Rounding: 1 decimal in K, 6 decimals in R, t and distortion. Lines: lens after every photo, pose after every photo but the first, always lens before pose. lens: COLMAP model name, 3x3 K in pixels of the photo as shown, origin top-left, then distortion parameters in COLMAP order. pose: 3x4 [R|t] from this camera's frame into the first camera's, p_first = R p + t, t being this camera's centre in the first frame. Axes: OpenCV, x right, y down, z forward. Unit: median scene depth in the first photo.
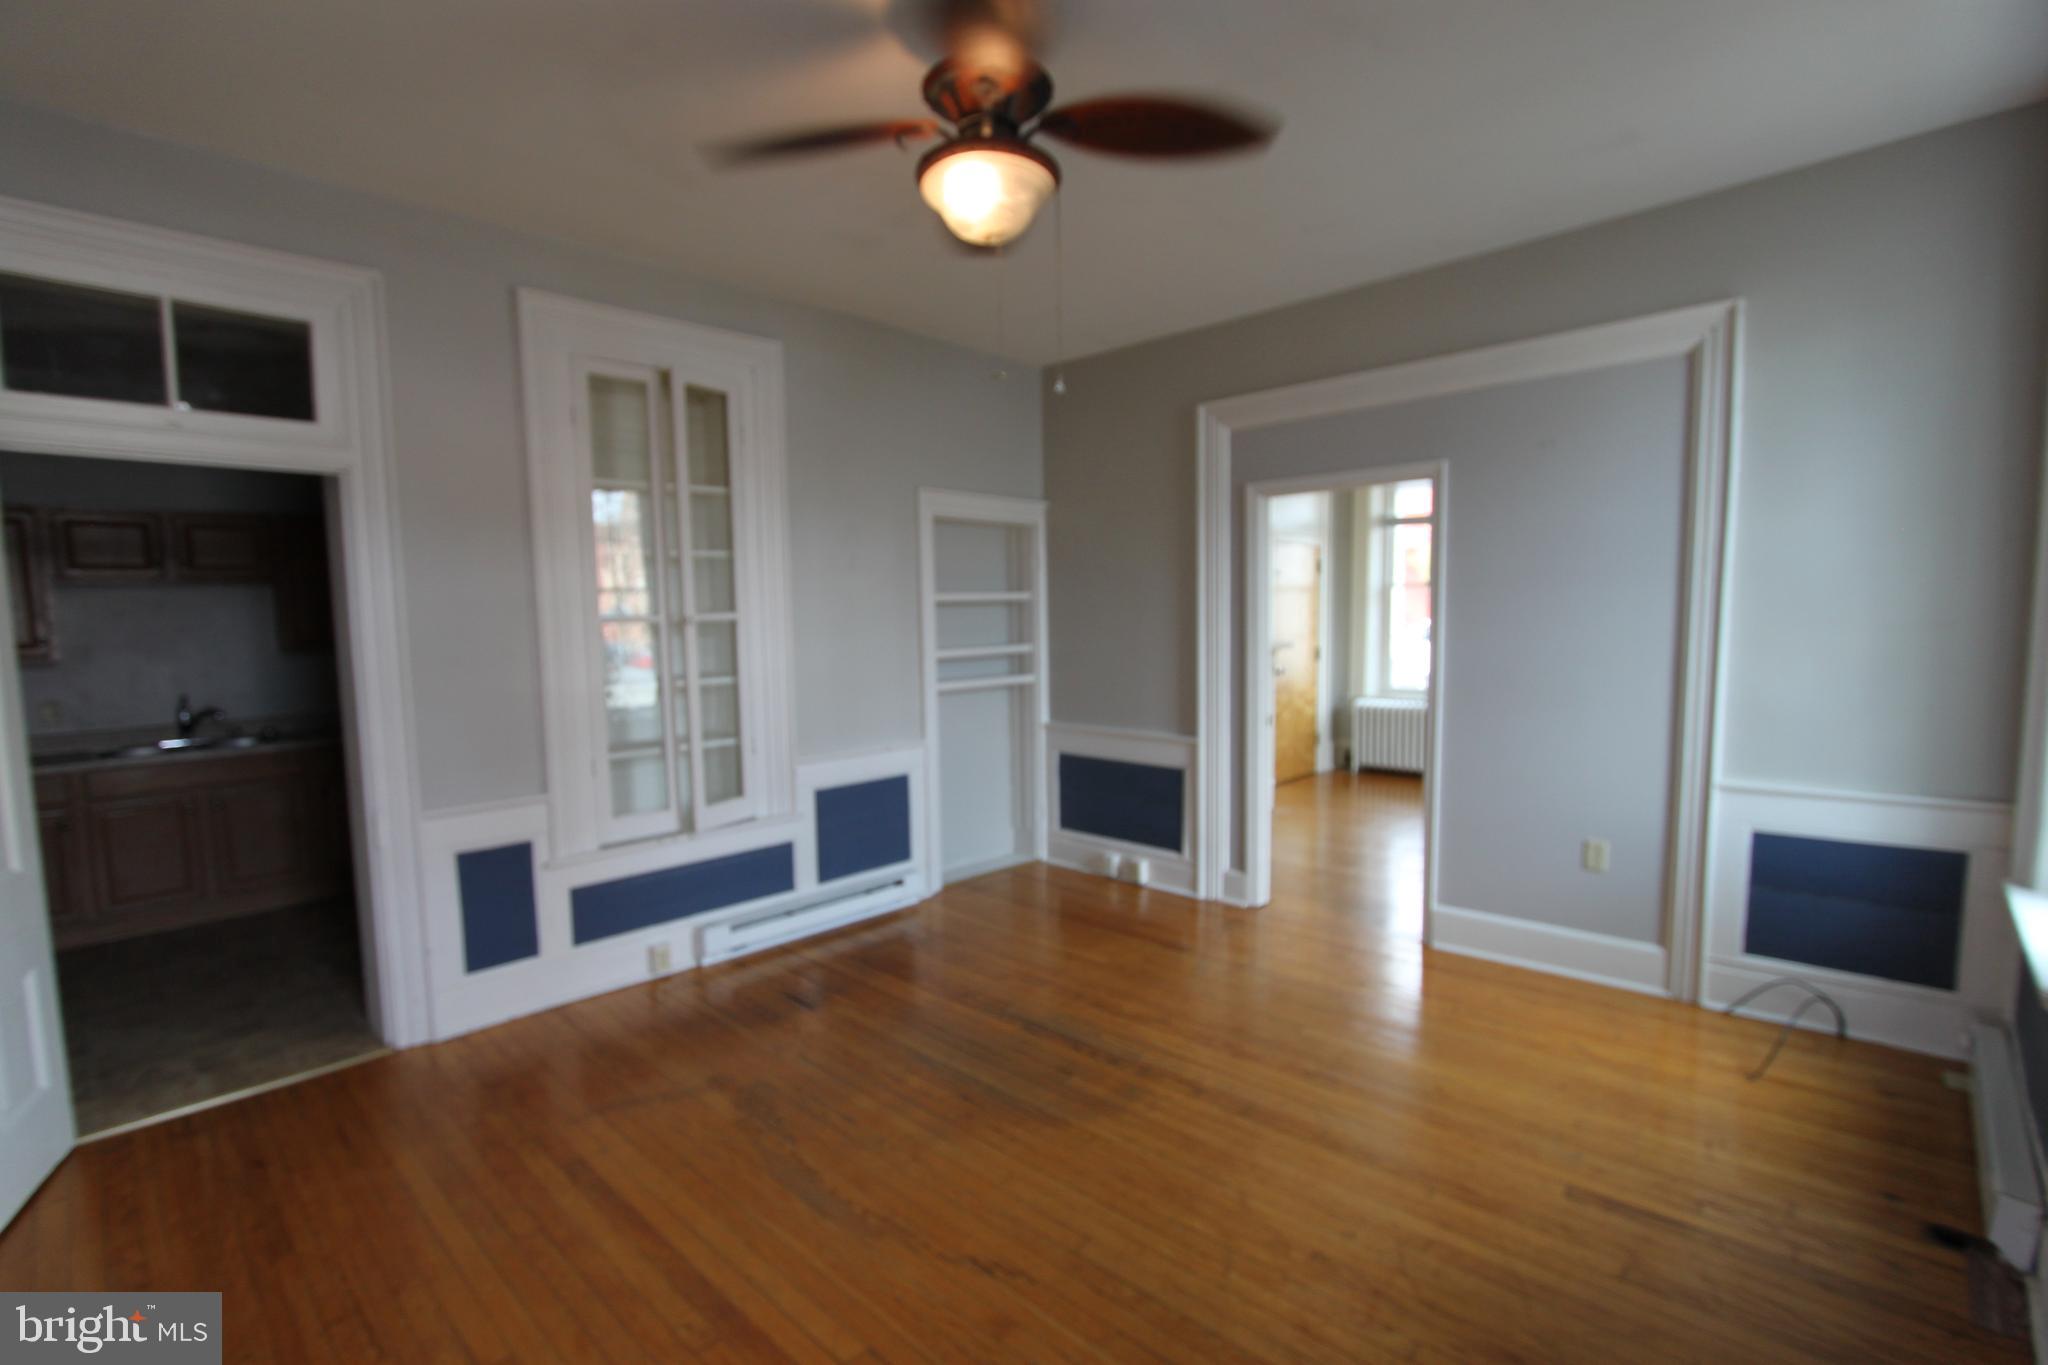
lens RADIAL K [[931.6, 0, 975.0], [0, 931.6, 691.6], [0, 0, 1]] dist [-0.019019, -0.000973]
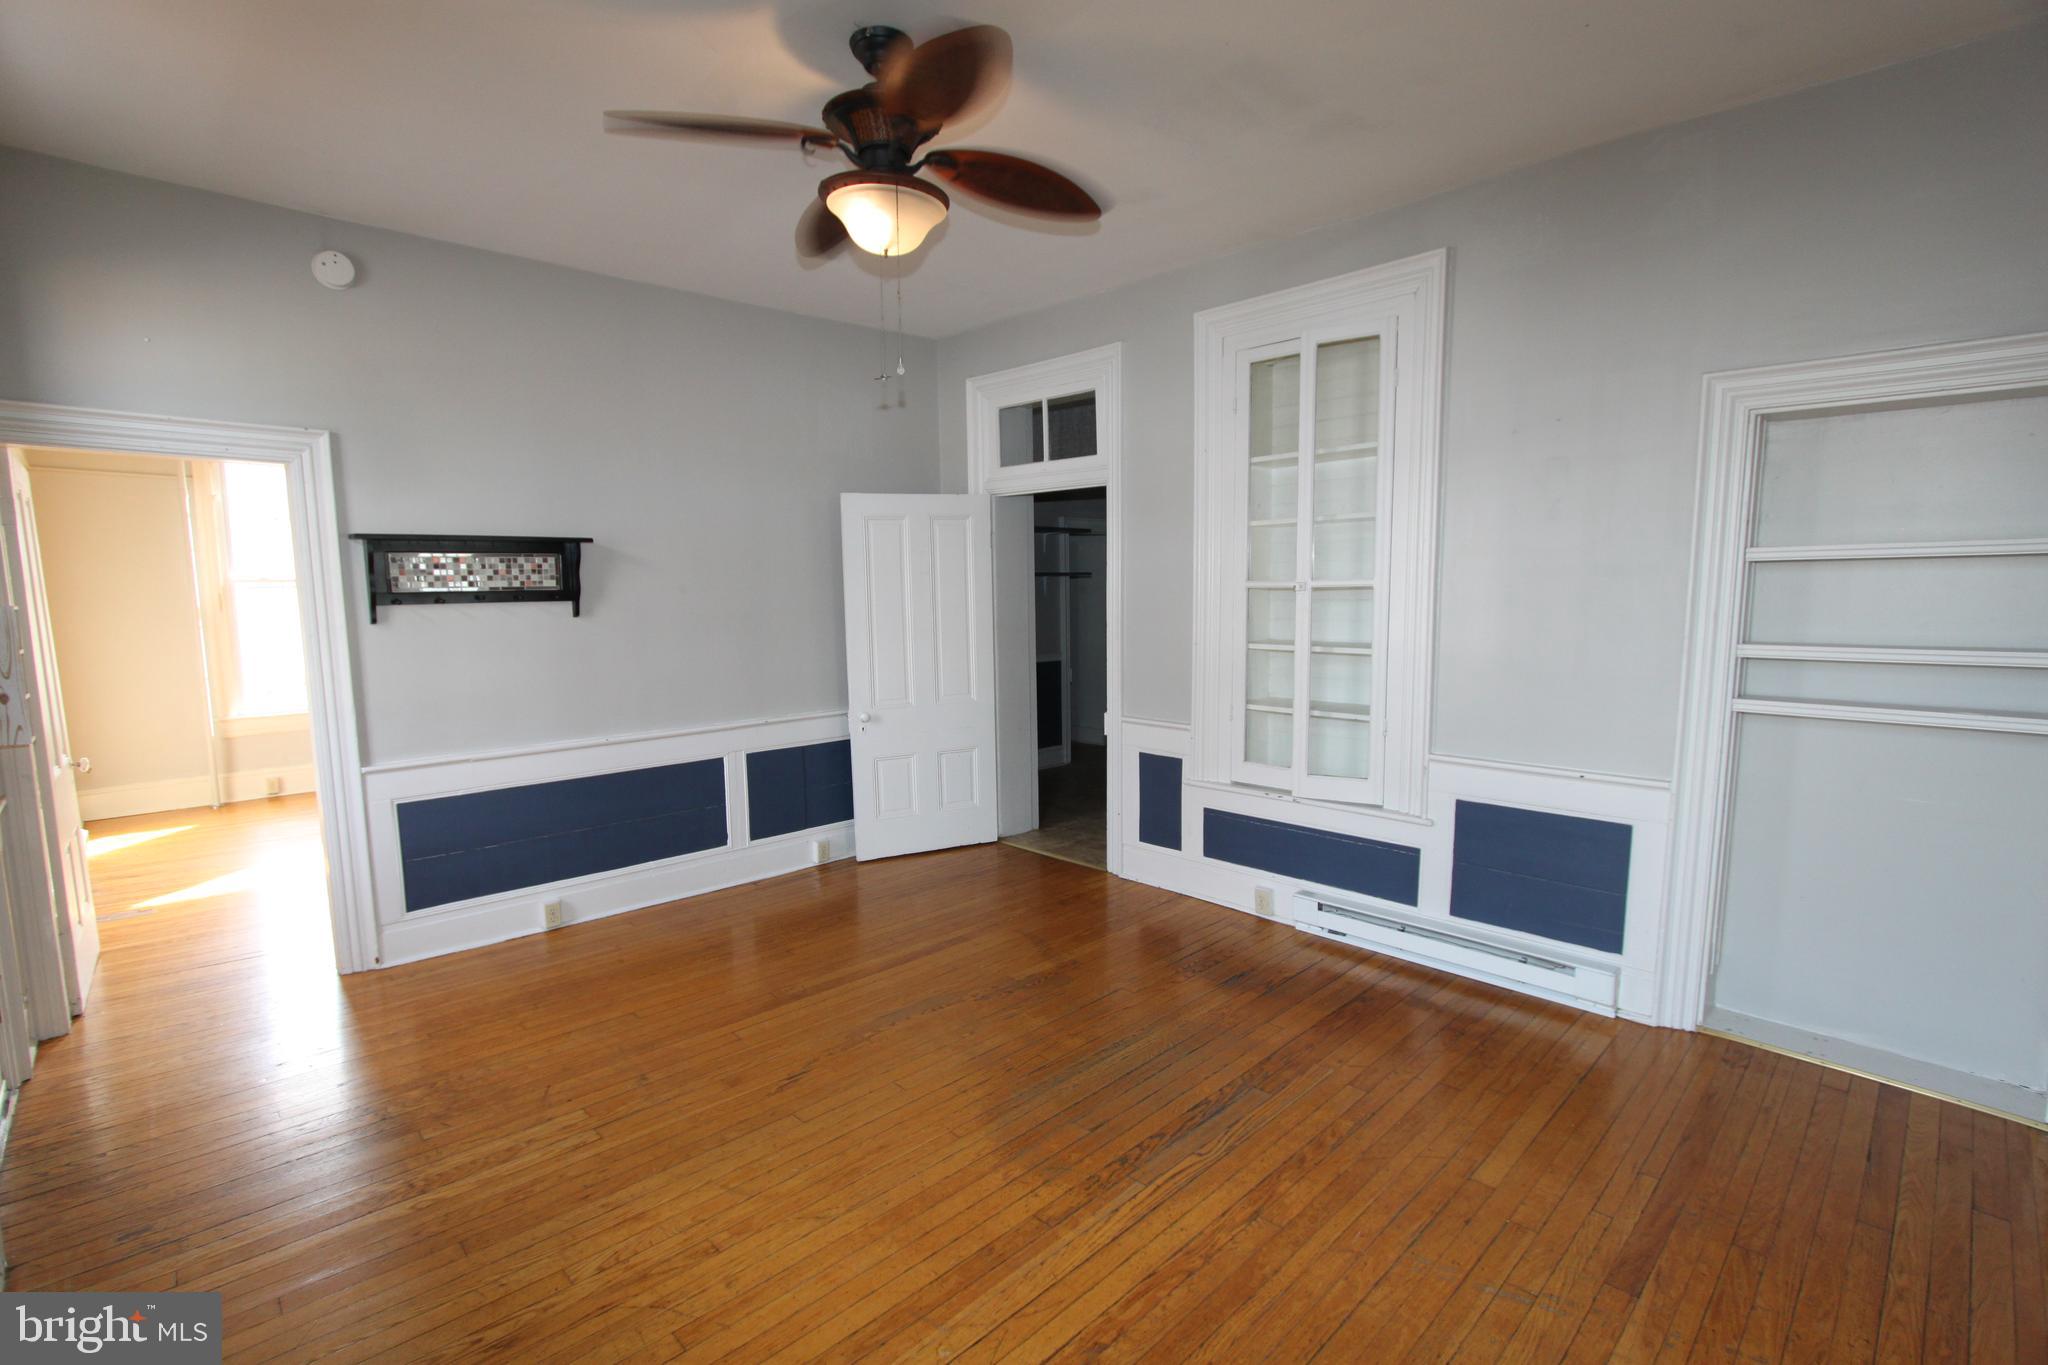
lens RADIAL K [[931.6, 0, 1029.5], [0, 931.6, 696.3], [0, 0, 1]] dist [-0.019019, -0.000973]
pose [[-0.005318, 0.133623, -0.991018, 0.873836], [-0.074096, 0.988255, 0.133648, -0.088252], [0.997237, 0.074141, 0.004645, 0.889085]]
